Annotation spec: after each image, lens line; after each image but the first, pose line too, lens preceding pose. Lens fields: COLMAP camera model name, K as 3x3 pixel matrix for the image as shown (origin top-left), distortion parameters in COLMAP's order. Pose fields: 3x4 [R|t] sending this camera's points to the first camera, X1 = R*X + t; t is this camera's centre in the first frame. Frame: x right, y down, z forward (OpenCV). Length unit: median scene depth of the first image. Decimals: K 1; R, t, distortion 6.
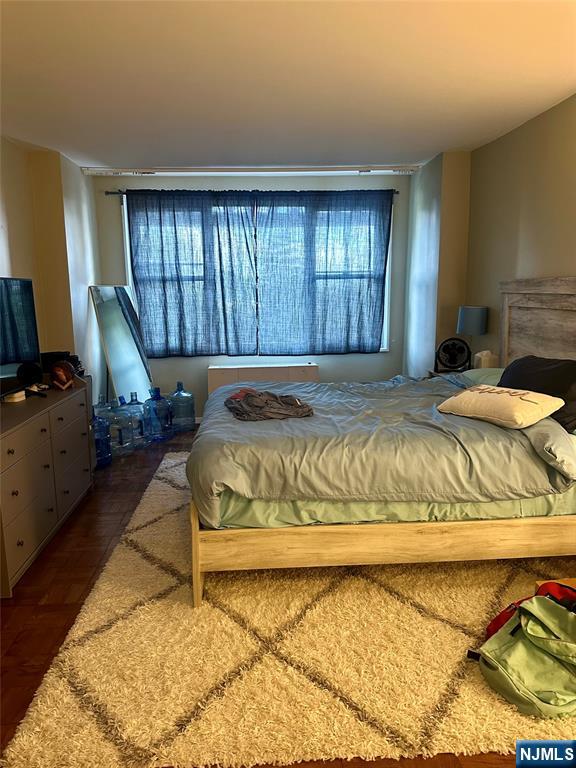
lens RADIAL K [[547.8, 0, 284.0], [0, 547.8, 383.3], [0, 0, 1]] dist [0.058864, -0.083573]
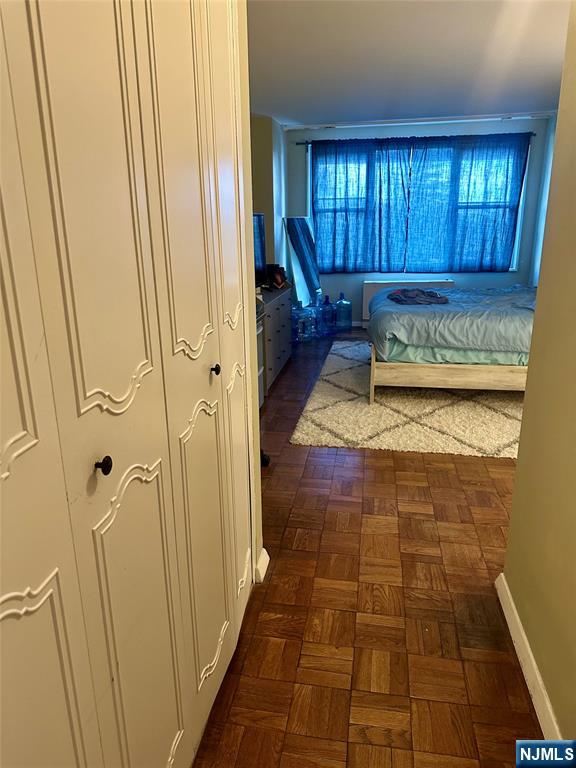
lens RADIAL K [[547.8, 0, 280.2], [0, 547.8, 390.6], [0, 0, 1]] dist [0.058864, -0.083573]
pose [[0.971259, 0.066104, -0.228661, -0.020804], [-0.035208, 0.989994, 0.136650, 0.063256], [0.235406, -0.124672, 0.963868, -0.372419]]
